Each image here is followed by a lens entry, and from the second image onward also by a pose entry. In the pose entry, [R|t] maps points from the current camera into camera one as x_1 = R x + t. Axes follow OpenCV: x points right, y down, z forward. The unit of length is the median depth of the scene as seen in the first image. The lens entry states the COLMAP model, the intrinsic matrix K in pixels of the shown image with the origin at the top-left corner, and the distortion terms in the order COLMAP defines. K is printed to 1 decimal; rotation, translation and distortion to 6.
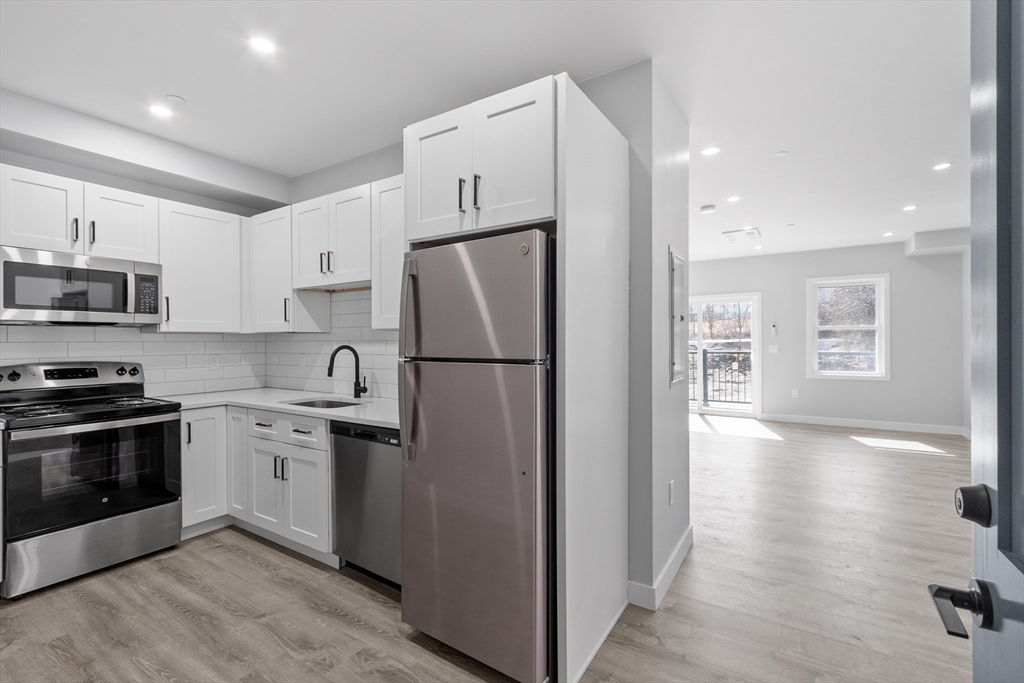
lens RADIAL K [[459.3, 0, 510.6], [0, 459.3, 340.8], [0, 0, 1]] dist [0.003863, -0.000187]
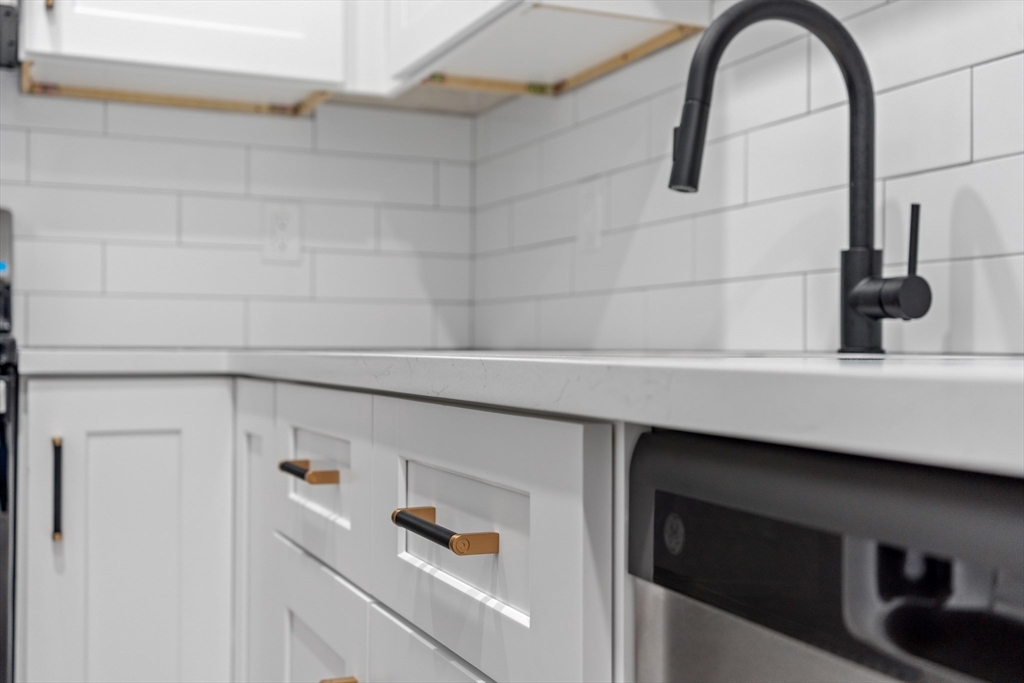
lens RADIAL K [[1153.6, 0, 512.0], [0, 1153.6, 341.5], [0, 0, 1]] dist [0.008737, 0.007113]
pose [[0.836851, 0.005994, -0.547398, -0.237890], [-0.007912, 0.999968, -0.001146, 0.130290], [0.547374, 0.005290, 0.836872, 0.664921]]
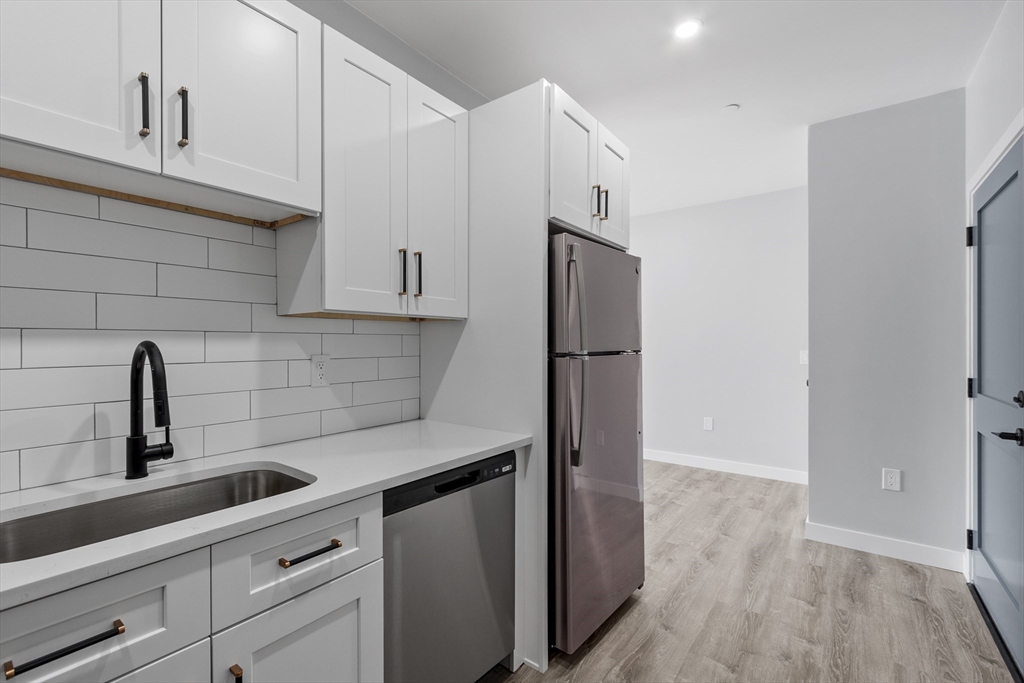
lens RADIAL K [[444.7, 0, 512.5], [0, 444.7, 339.4], [0, 0, 1]] dist [0.001267, 0.000058]
pose [[0.077266, 0.006861, 0.996987, -0.733962], [-0.004062, 0.999970, -0.006567, 0.010980], [-0.997002, -0.003542, 0.077291, 0.703209]]
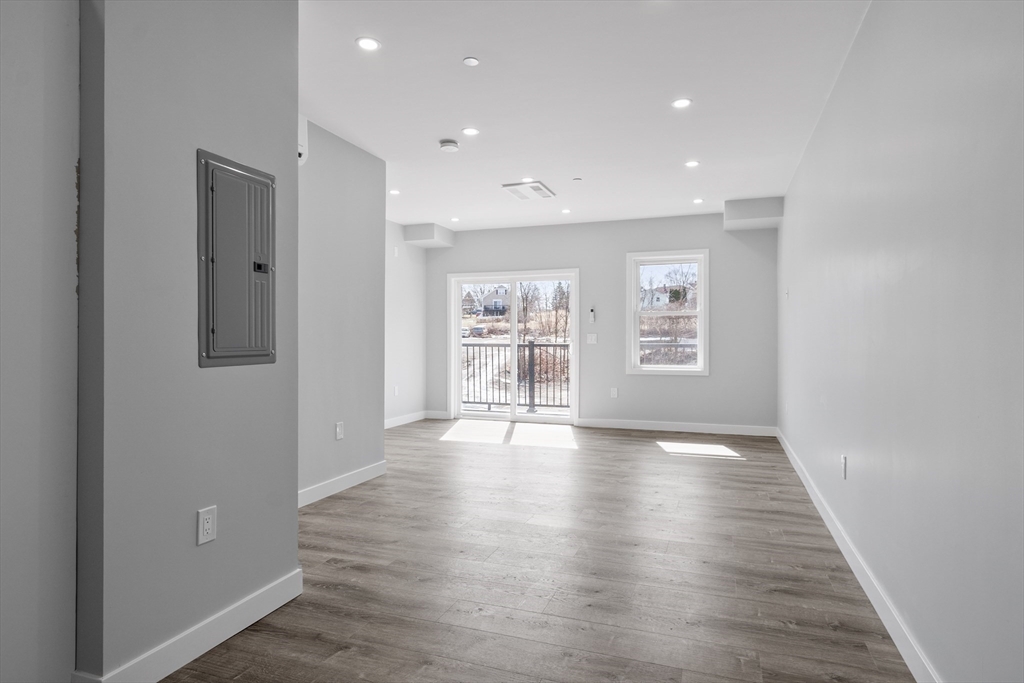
lens RADIAL K [[579.1, 0, 509.4], [0, 579.1, 340.3], [0, 0, 1]] dist [0.004918, 0.000205]
pose [[0.975750, 0.005625, 0.218817, 0.497127], [-0.005770, 0.999983, 0.000025, 0.051904], [-0.218814, -0.001287, 0.975766, 0.075548]]
